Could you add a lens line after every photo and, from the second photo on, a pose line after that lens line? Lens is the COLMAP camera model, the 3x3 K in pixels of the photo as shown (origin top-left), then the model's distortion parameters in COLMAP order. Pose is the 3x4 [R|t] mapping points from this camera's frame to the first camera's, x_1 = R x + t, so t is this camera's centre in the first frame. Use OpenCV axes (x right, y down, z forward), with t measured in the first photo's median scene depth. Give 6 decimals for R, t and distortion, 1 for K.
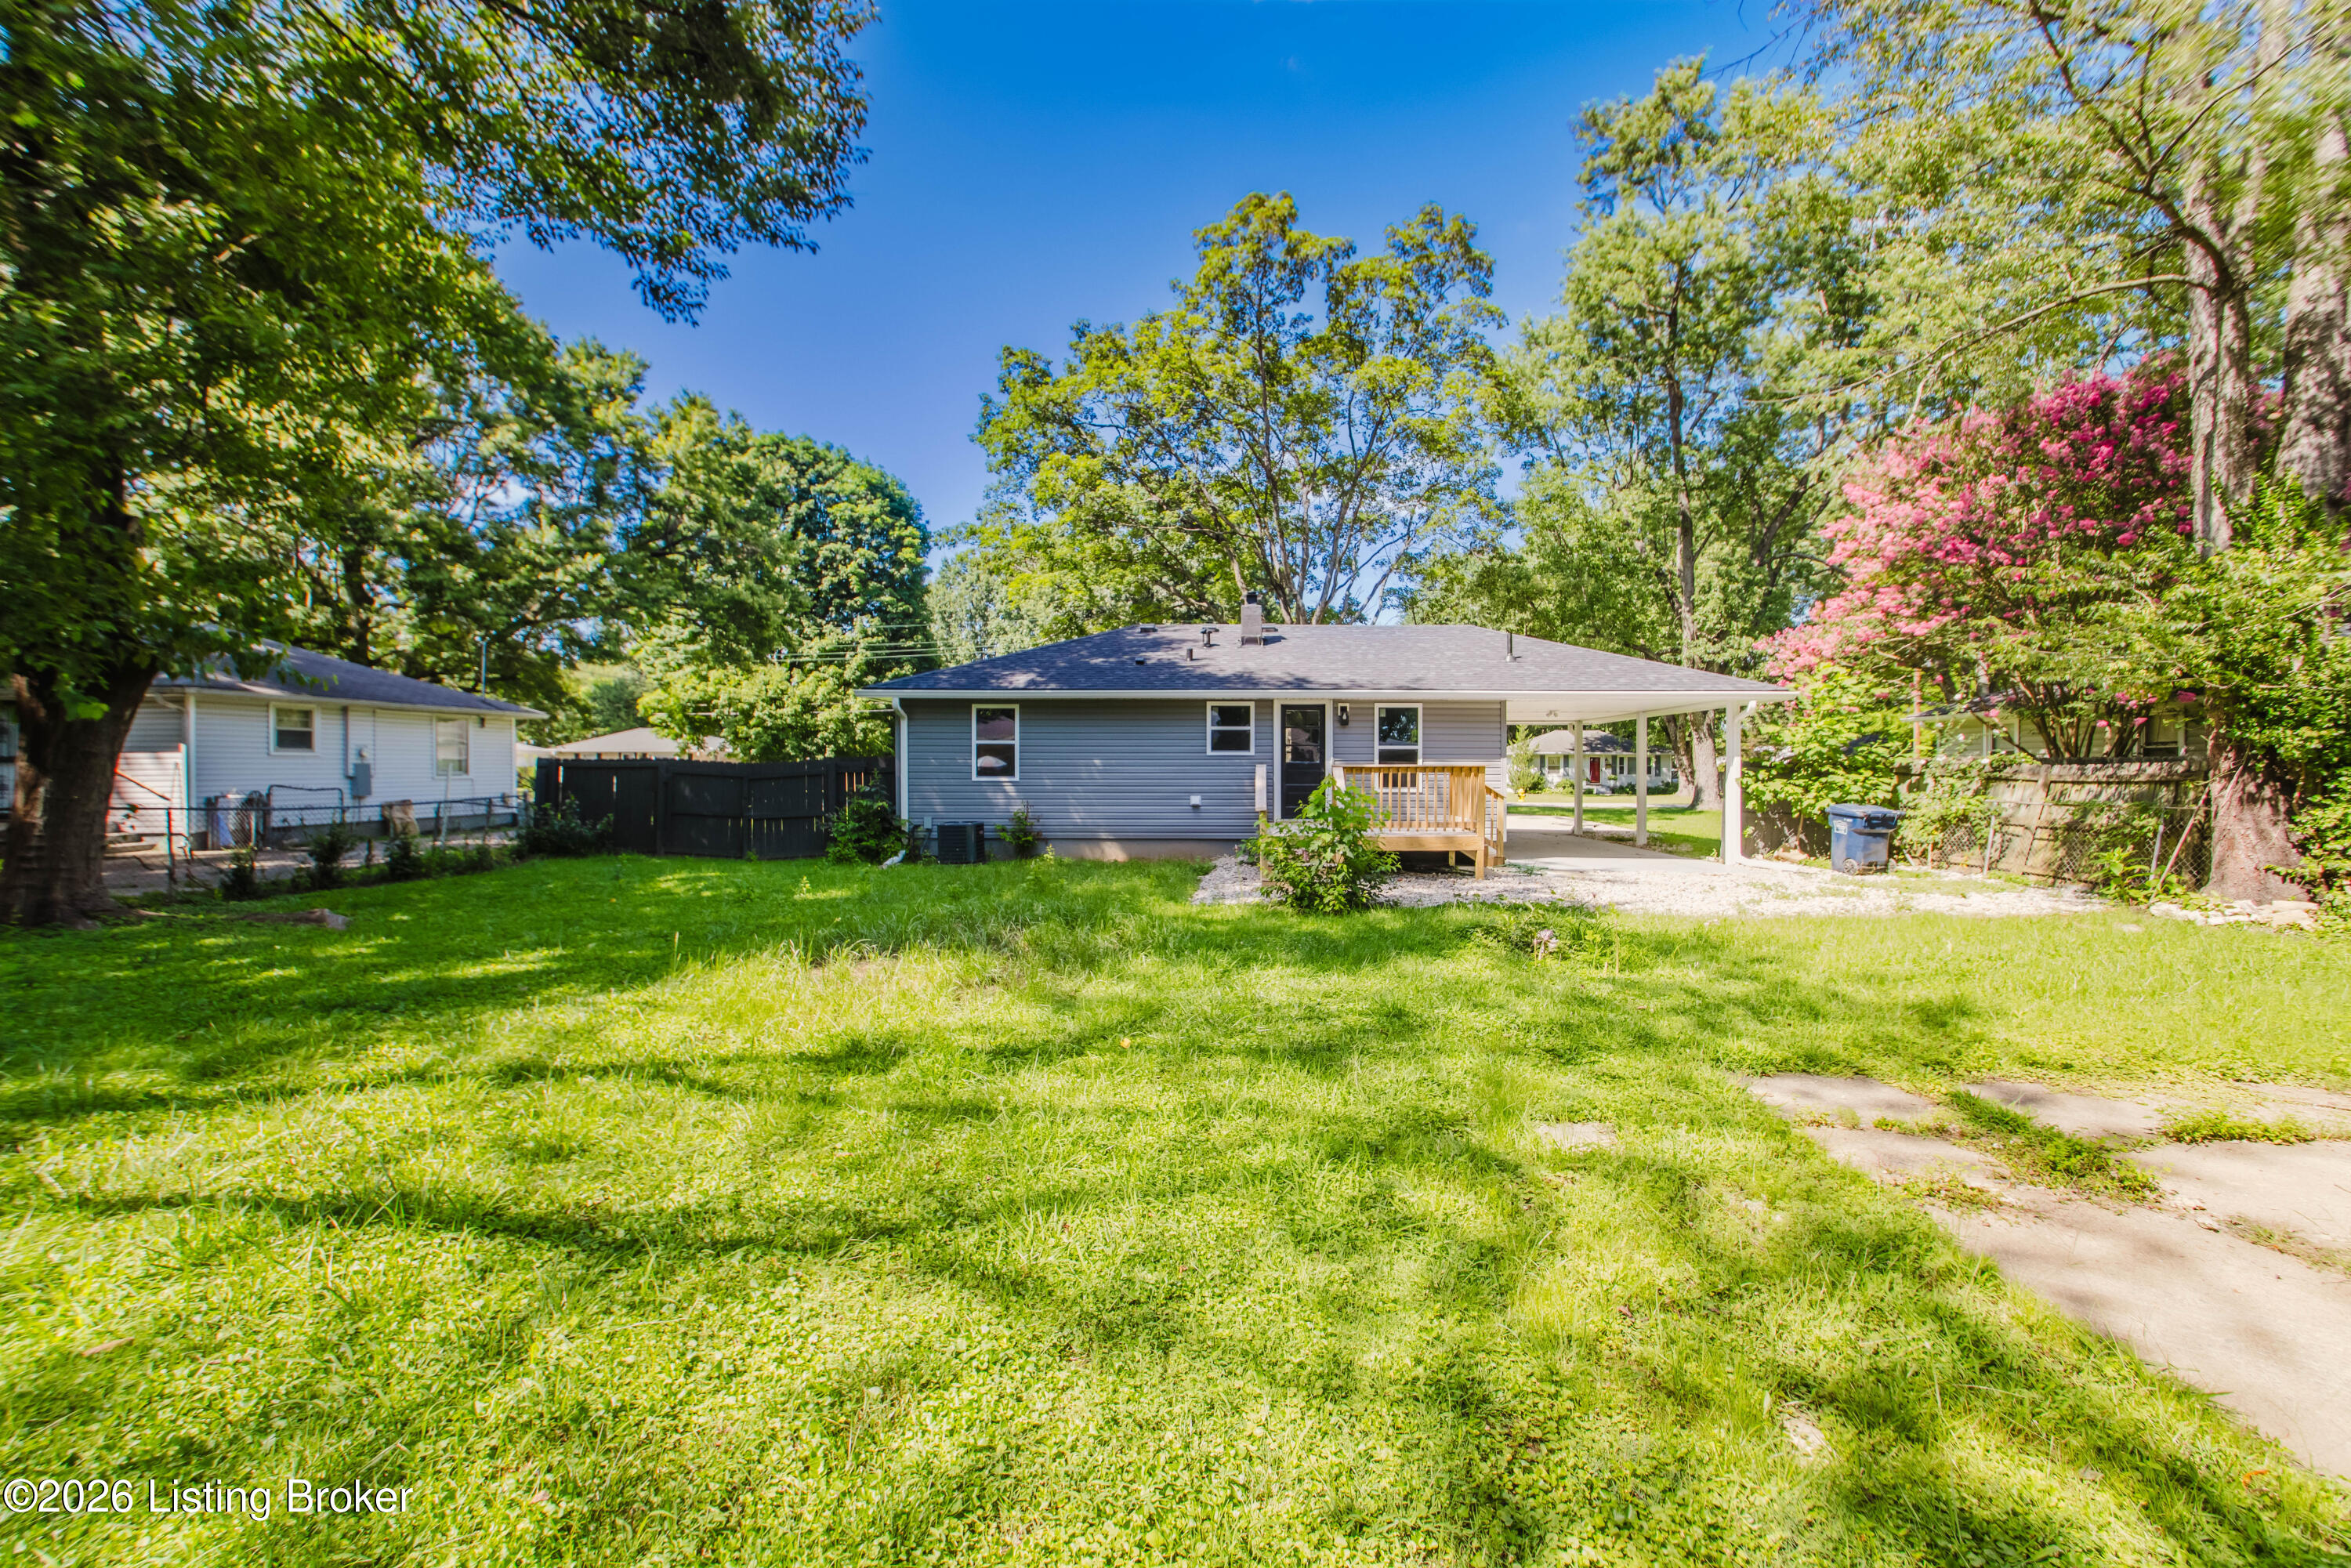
lens RADIAL K [[945.7, 0, 1224.5], [0, 945.7, 763.7], [0, 0, 1]] dist [-0.004493, -0.000366]
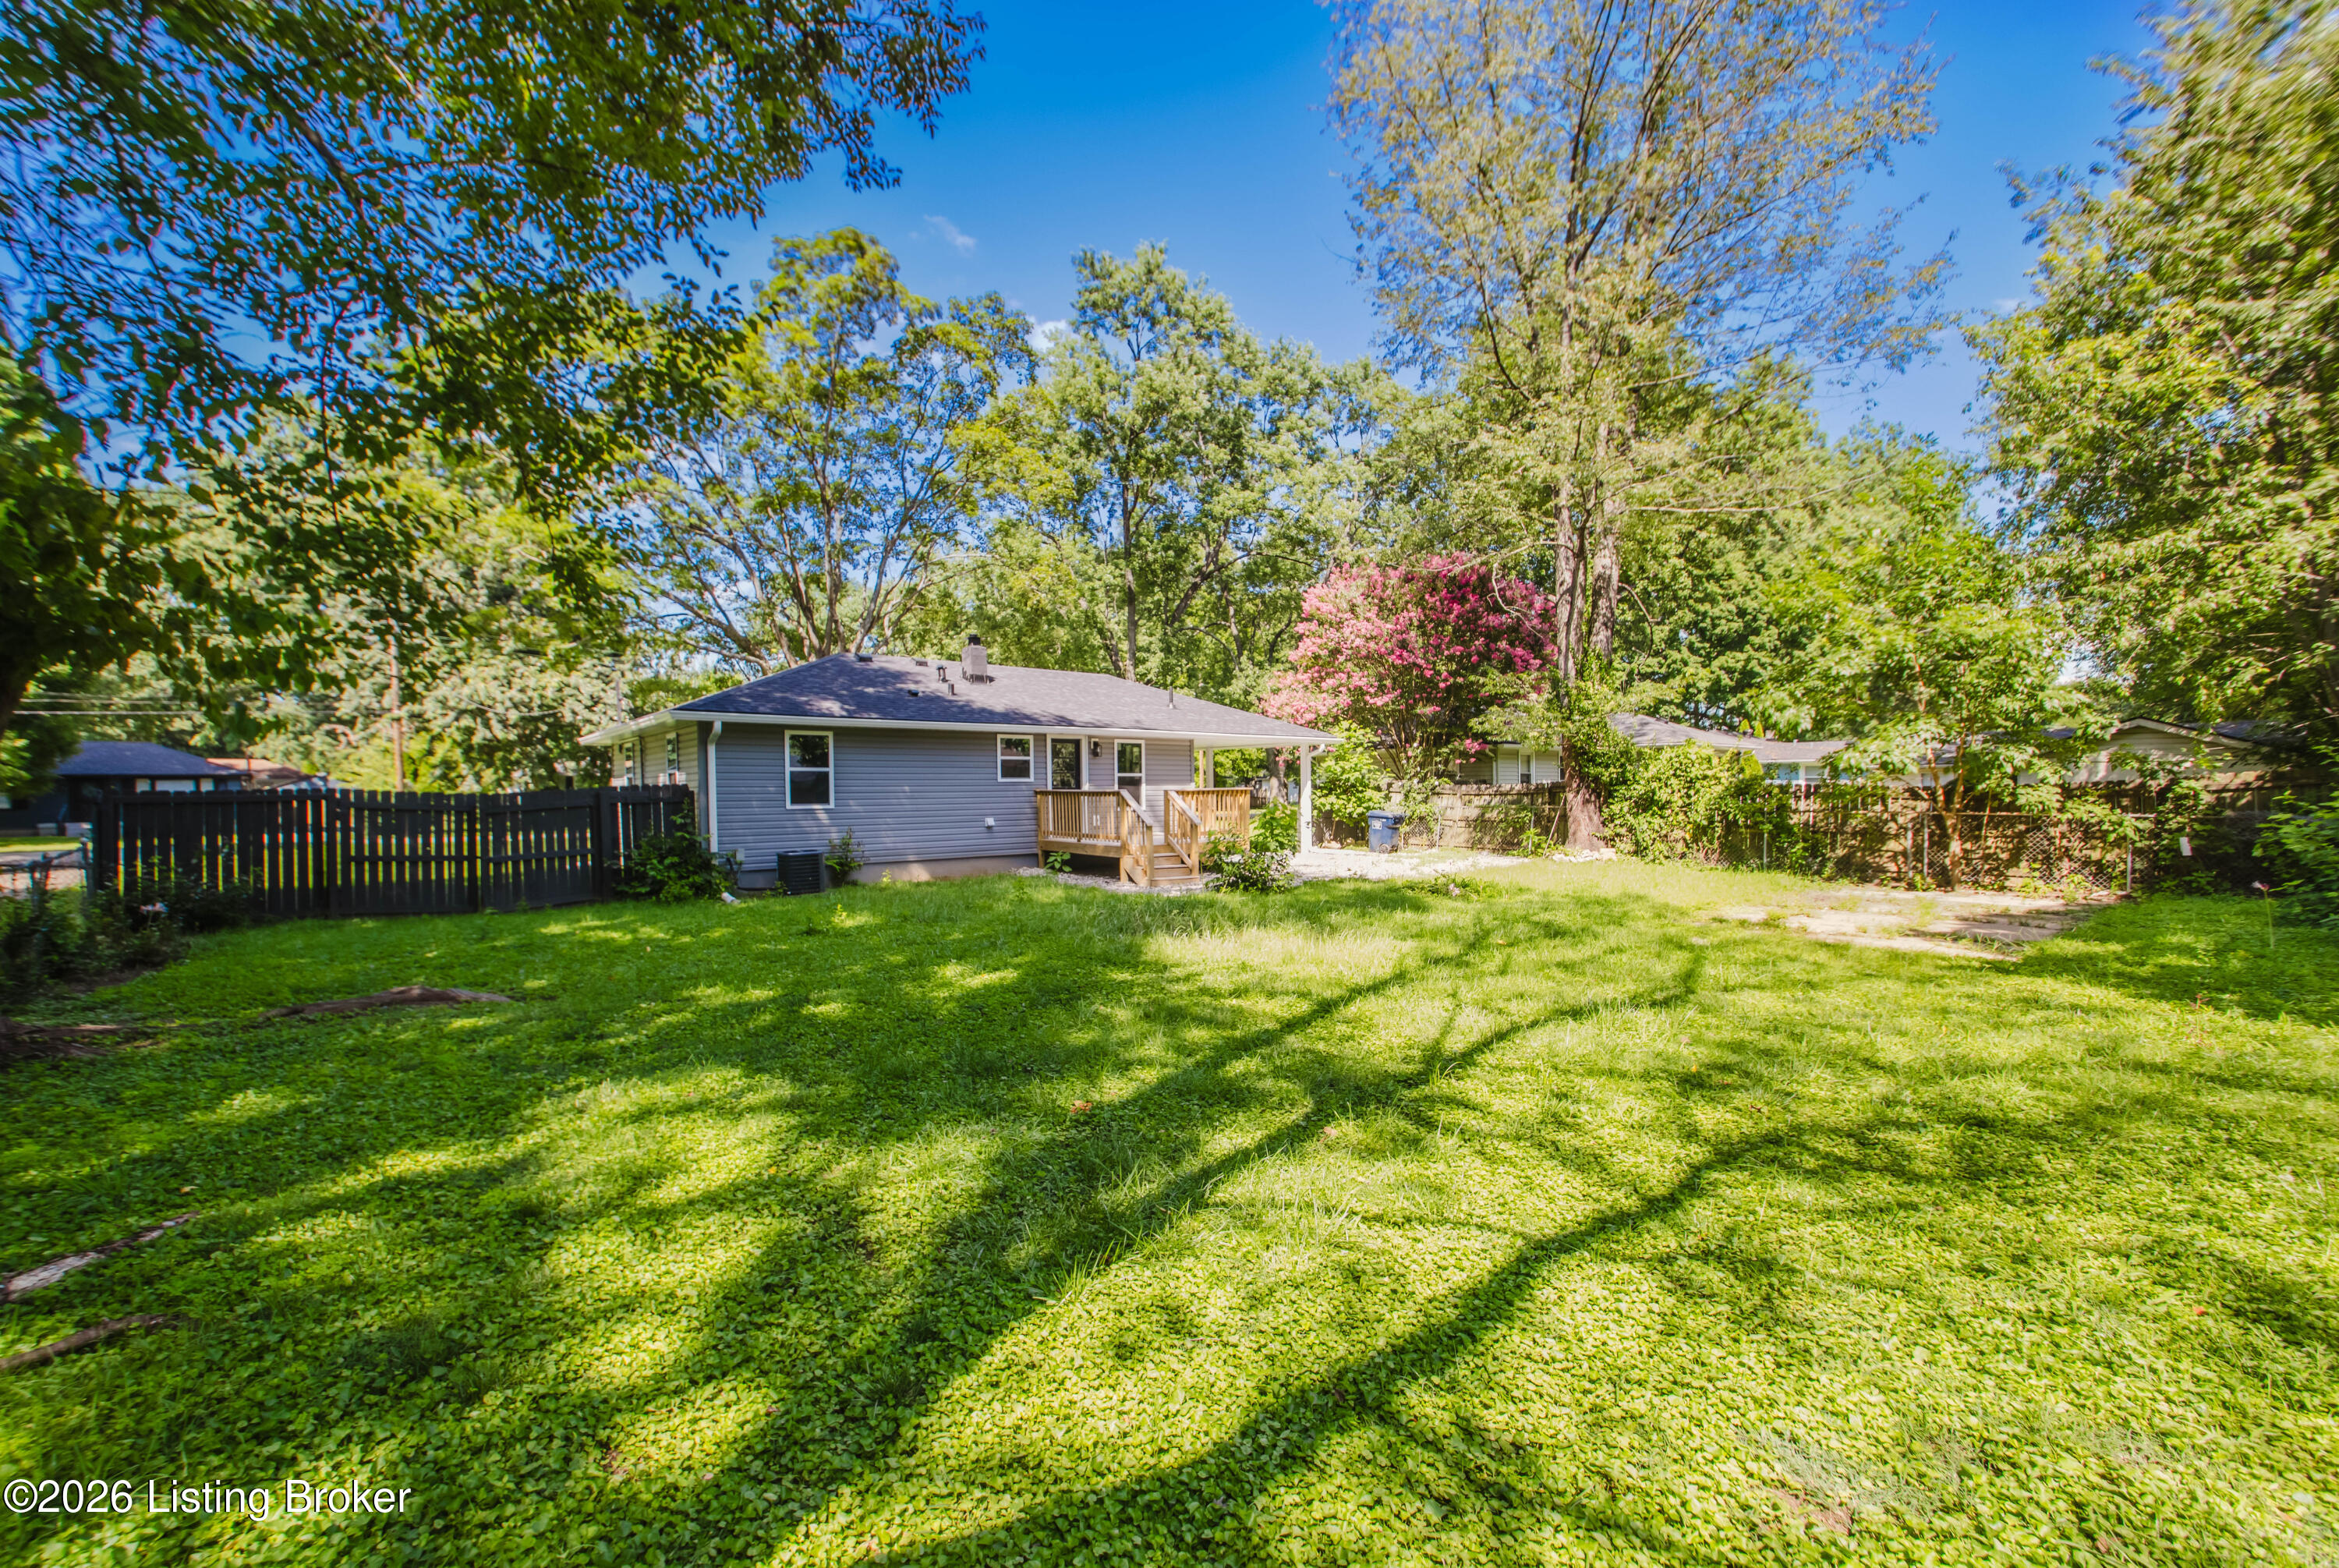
lens RADIAL K [[941.0, 0, 1170.1], [0, 941.0, 782.3], [0, 0, 1]] dist [-0.004493, -0.000366]
pose [[0.757319, -0.005364, 0.653023, -0.596159], [0.007325, 0.999973, -0.000280, -0.006324], [-0.653004, 0.004996, 0.757338, 0.015538]]
